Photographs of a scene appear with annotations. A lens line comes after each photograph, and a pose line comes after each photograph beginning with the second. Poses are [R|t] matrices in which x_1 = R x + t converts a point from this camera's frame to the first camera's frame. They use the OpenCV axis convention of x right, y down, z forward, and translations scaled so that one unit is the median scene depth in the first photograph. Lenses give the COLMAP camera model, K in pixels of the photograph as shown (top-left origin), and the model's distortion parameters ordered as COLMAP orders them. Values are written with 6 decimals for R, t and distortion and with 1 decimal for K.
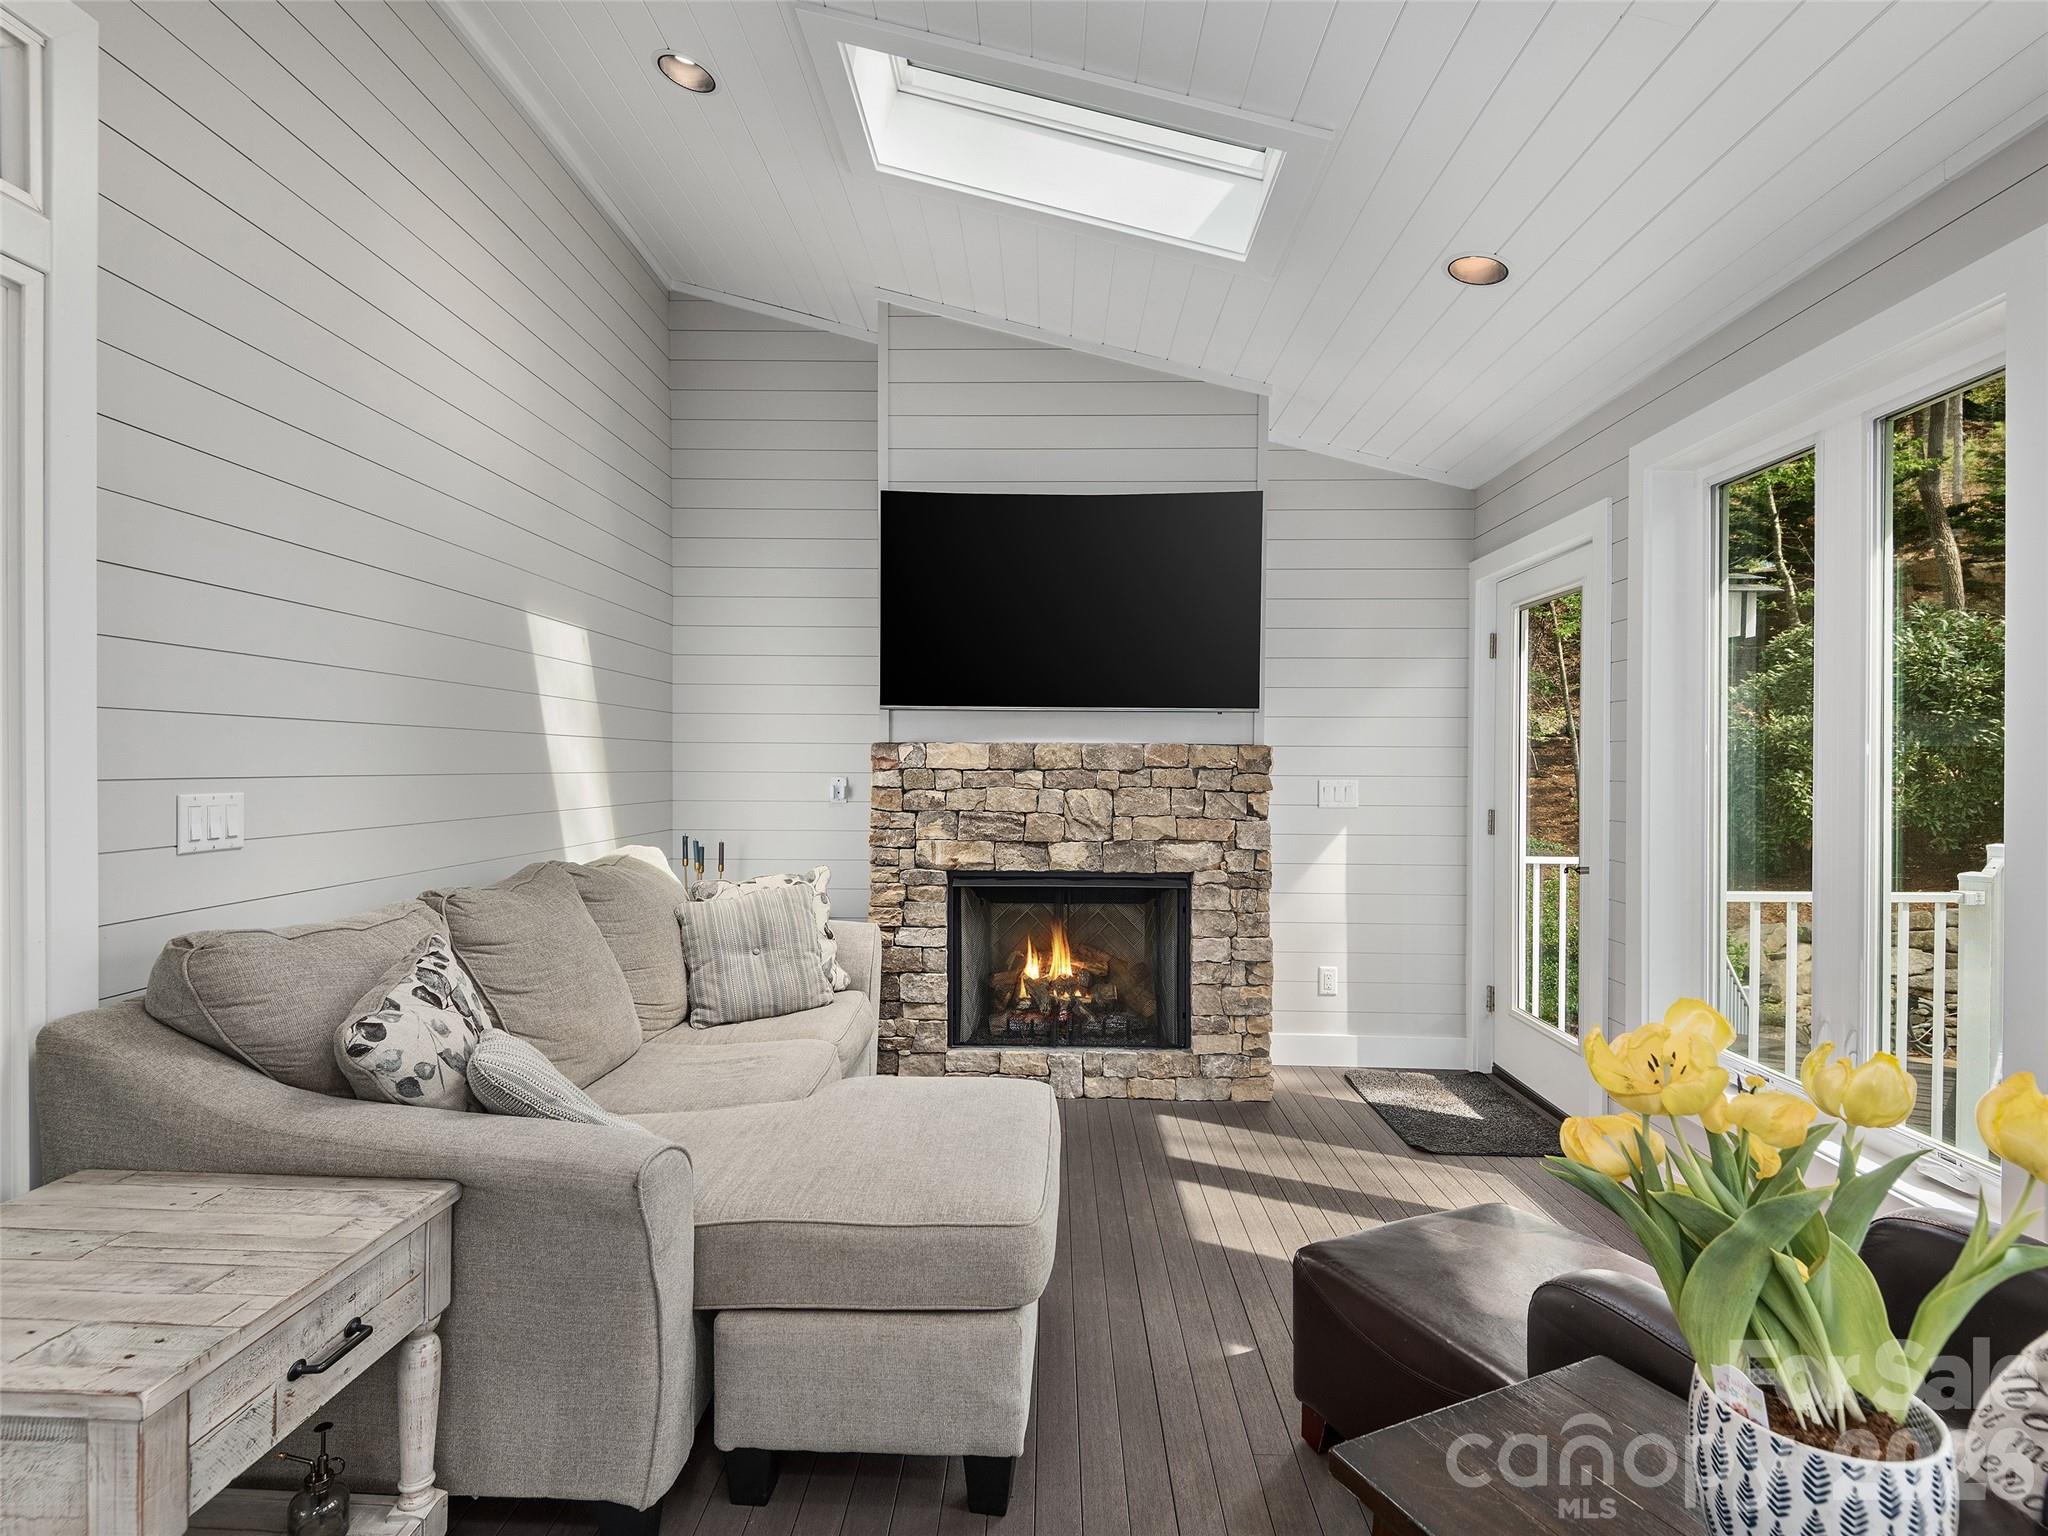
lens RADIAL K [[1041.0, 0, 1031.0], [0, 1041.0, 771.8], [0, 0, 1]] dist [0.020134, -0.007384]
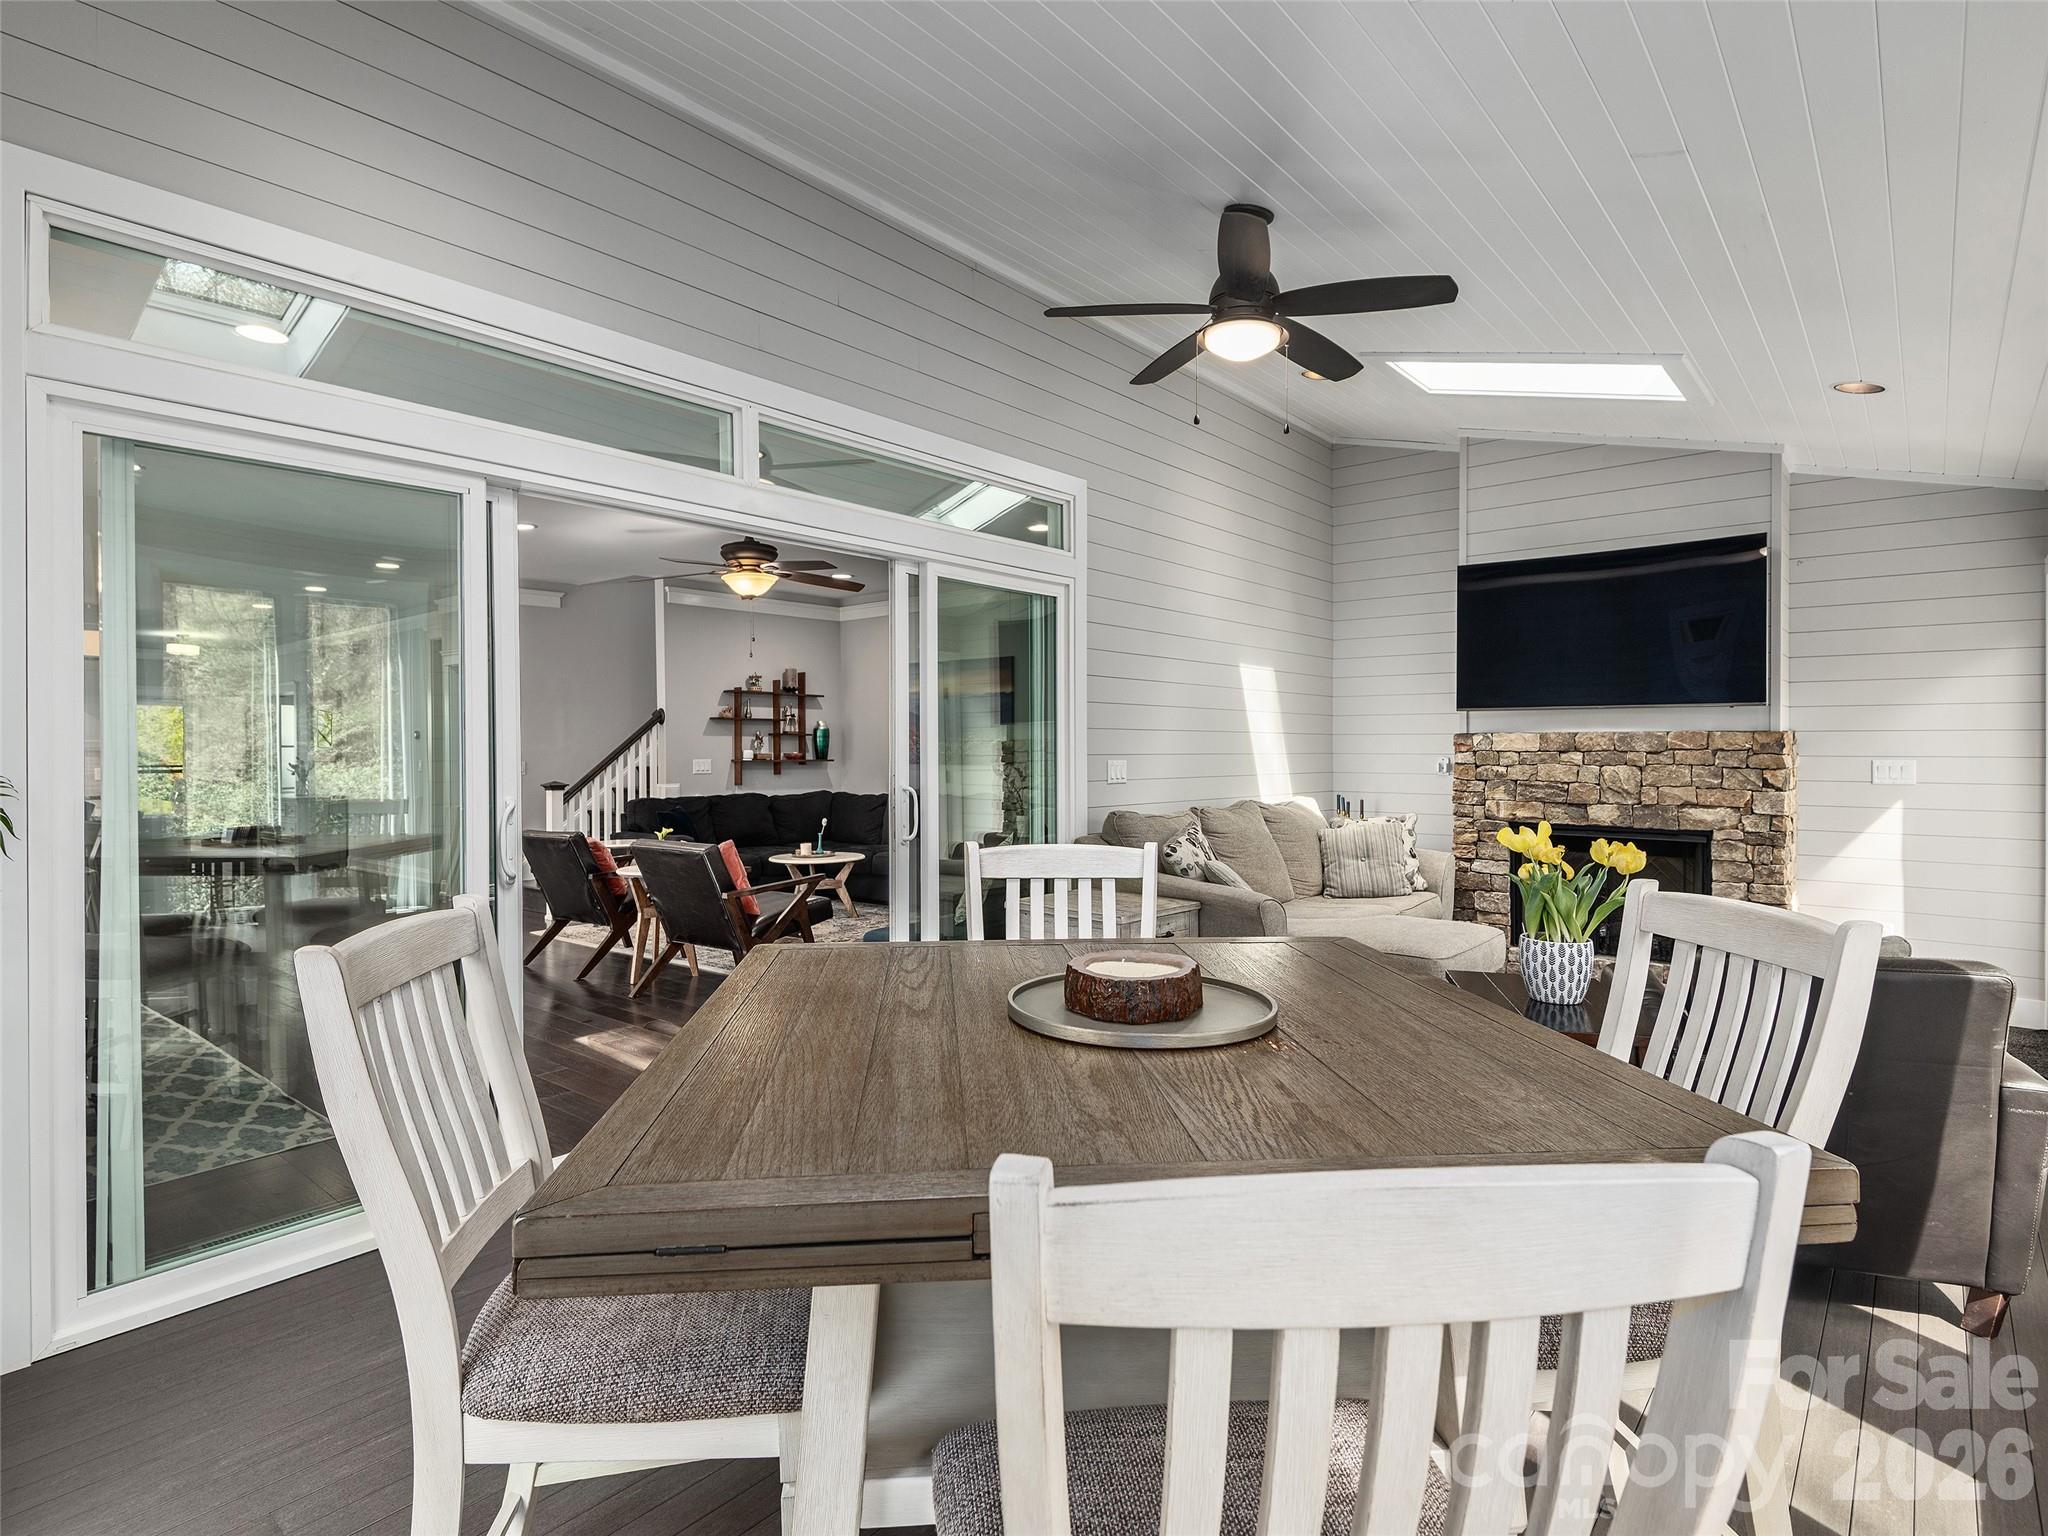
lens RADIAL K [[976.5, 0, 1017.2], [0, 976.5, 753.1], [0, 0, 1]] dist [-0.015846, -0.000837]
pose [[0.759531, -0.002205, -0.650467, 0.281366], [-0.001132, 0.999988, -0.004712, 0.007127], [0.650470, 0.004315, 0.759520, -0.468928]]
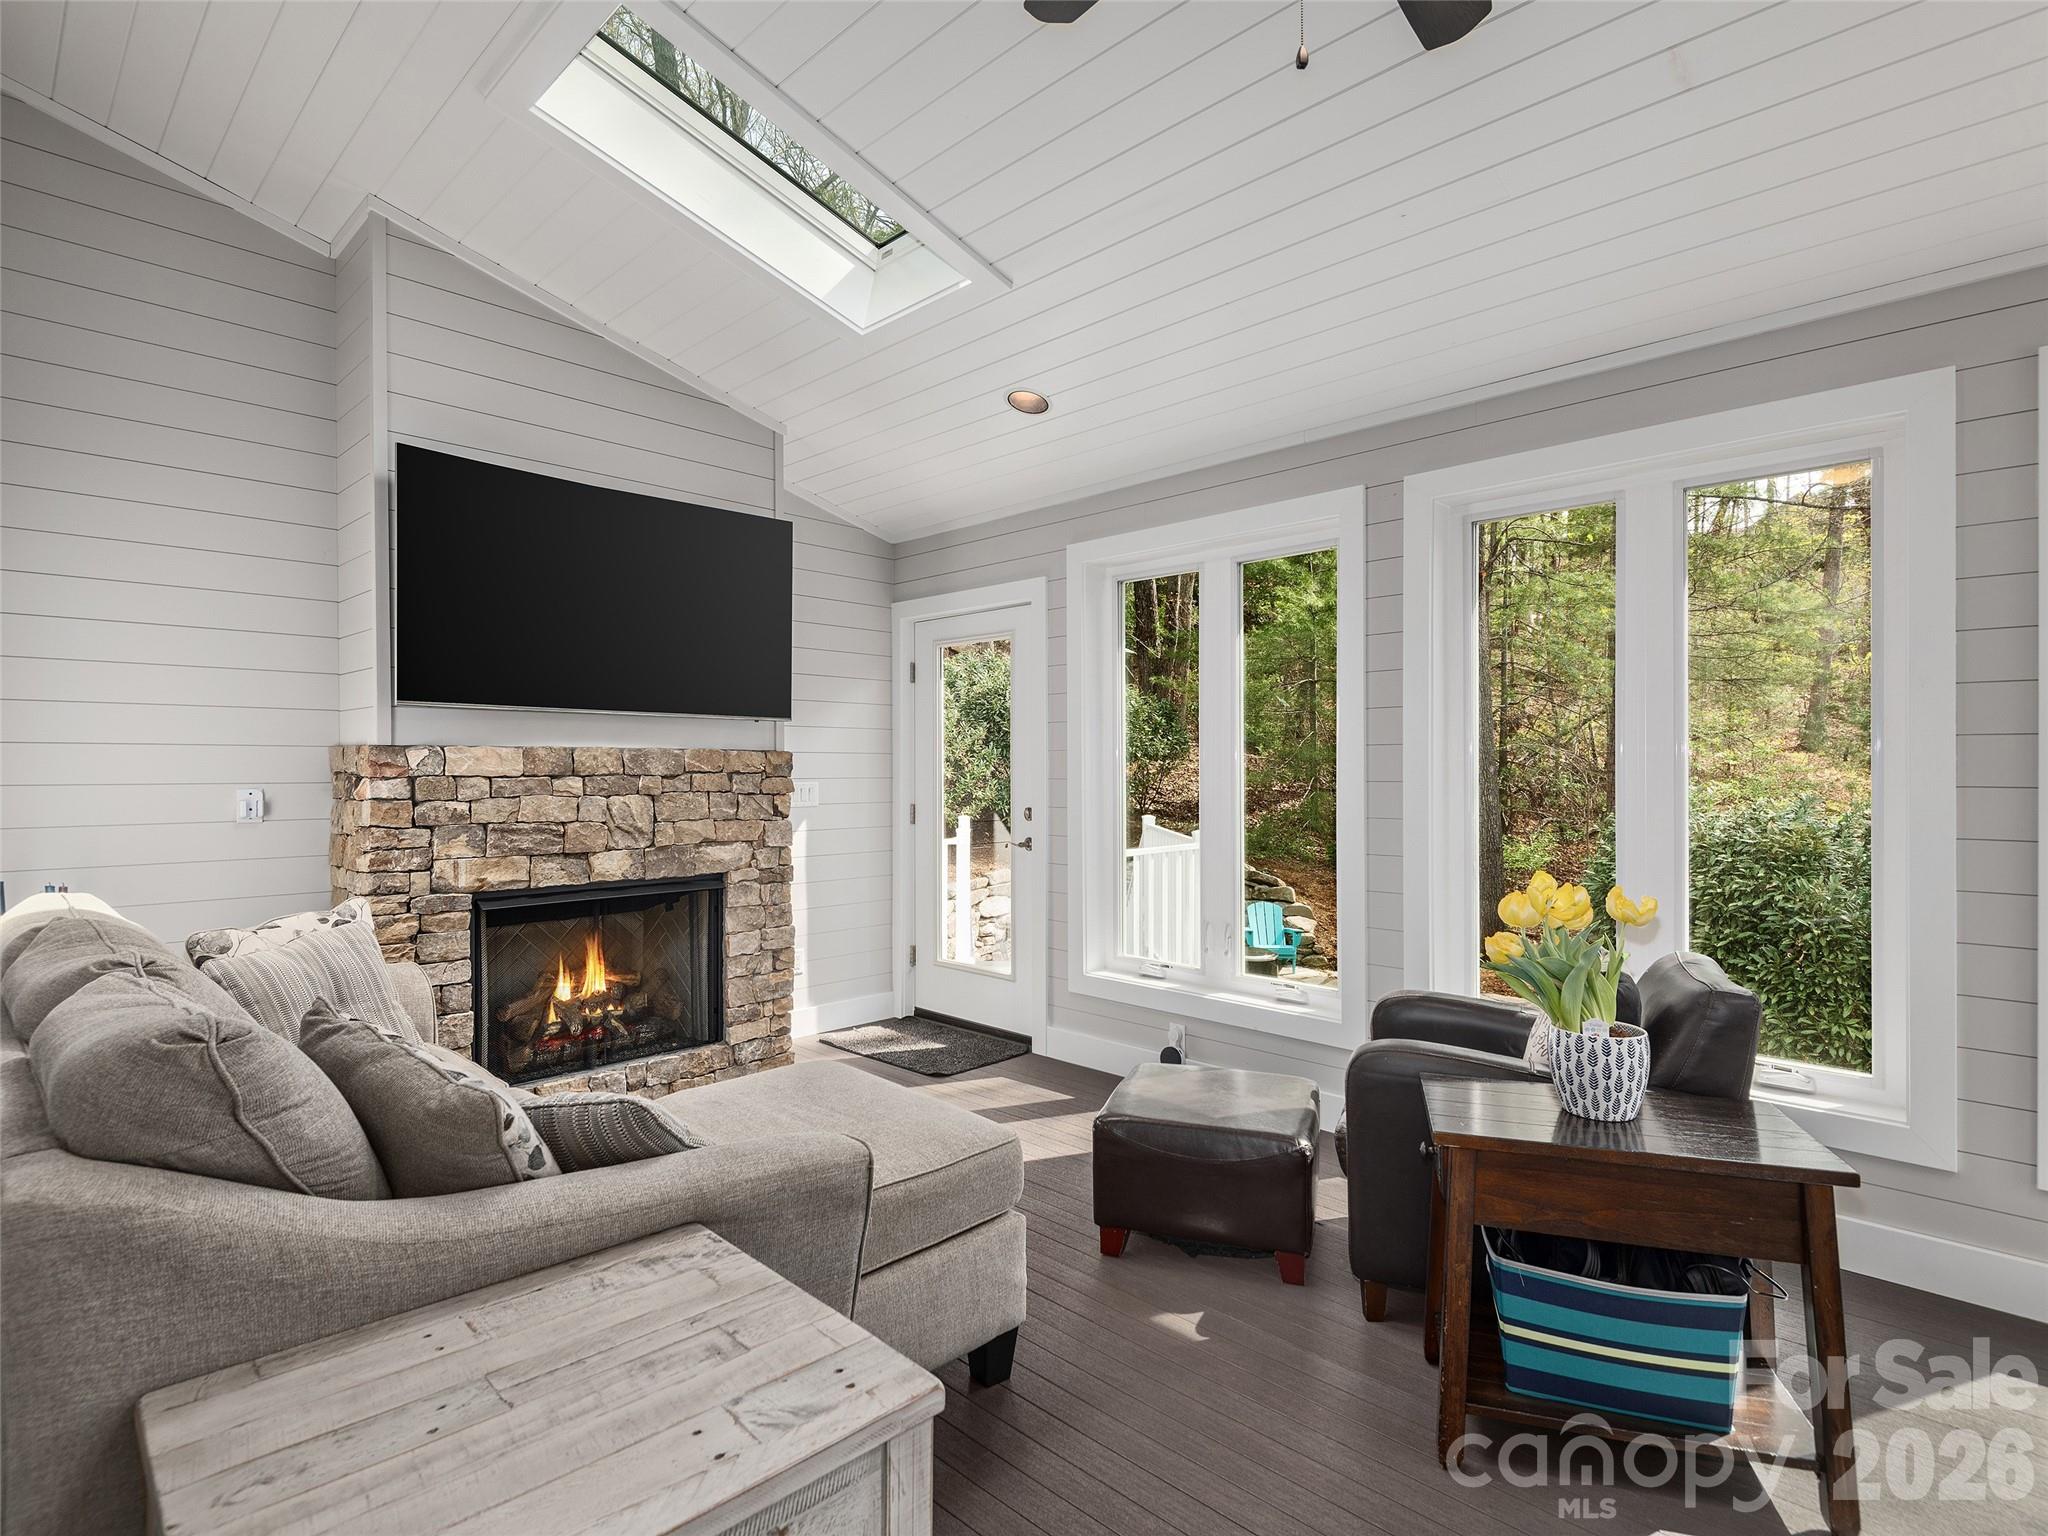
lens RADIAL K [[1041.0, 0, 1015.2], [0, 1041.0, 772.6], [0, 0, 1]] dist [0.020134, -0.007384]
pose [[0.683284, -0.009428, 0.730092, -0.413158], [0.014101, 0.999901, -0.000285, 0.000774], [-0.730017, 0.010490, 0.683349, 0.068474]]
